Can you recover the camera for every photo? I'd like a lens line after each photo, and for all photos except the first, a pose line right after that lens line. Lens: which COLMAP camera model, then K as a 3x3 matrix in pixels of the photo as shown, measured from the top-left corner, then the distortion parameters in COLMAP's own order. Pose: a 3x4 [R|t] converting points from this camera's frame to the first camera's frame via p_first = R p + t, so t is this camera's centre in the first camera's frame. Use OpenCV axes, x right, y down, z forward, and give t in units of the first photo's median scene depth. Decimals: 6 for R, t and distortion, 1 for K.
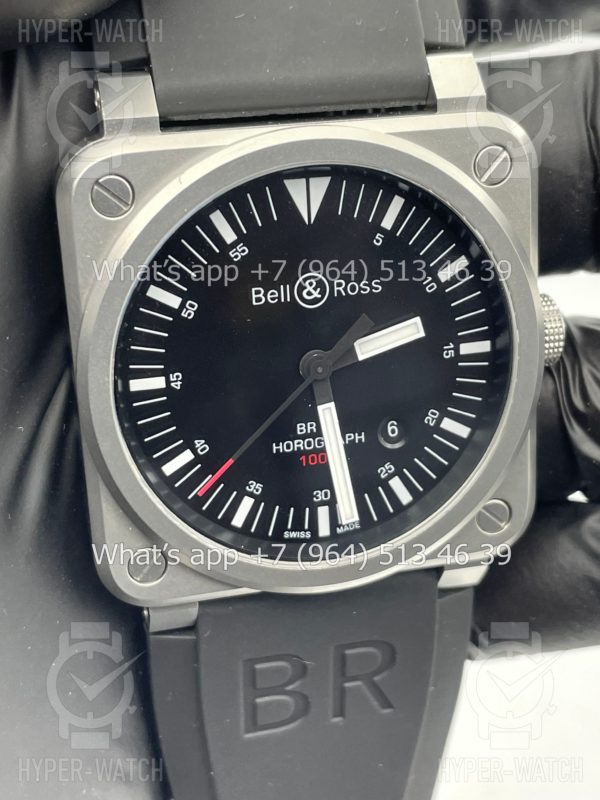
lens RADIAL K [[1260.4, 0, 301.6], [0, 1260.4, 396.1], [0, 0, 1]] dist [0.098167, 0.000000]
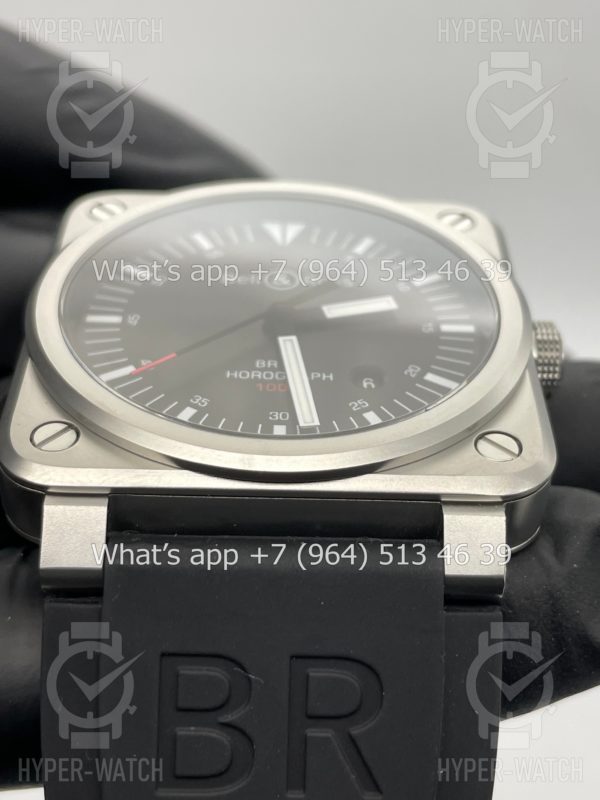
lens RADIAL K [[1260.4, 0, 301.1], [0, 1260.4, 400.1], [0, 0, 1]] dist [0.098167, 0.000000]
pose [[0.979442, -0.124049, -0.159077, 0.168154], [-0.103804, 0.366235, -0.924714, 0.865194], [0.172969, 0.922217, 0.345829, 0.716055]]
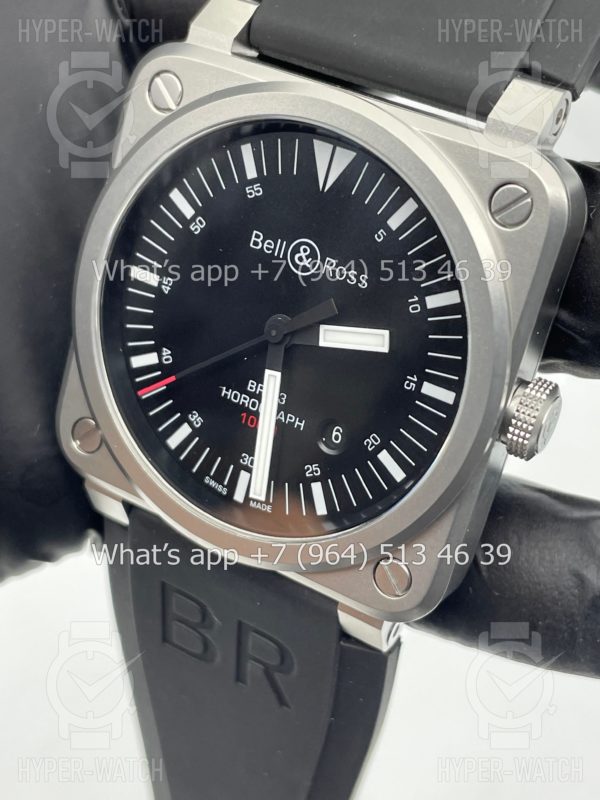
lens RADIAL K [[1260.4, 0, 299.2], [0, 1260.4, 402.7], [0, 0, 1]] dist [0.098167, 0.000000]
pose [[0.720996, 0.429361, -0.543888, 0.570298], [-0.471110, 0.879321, 0.069642, -0.049136], [0.508154, 0.206019, 0.836263, 0.192577]]
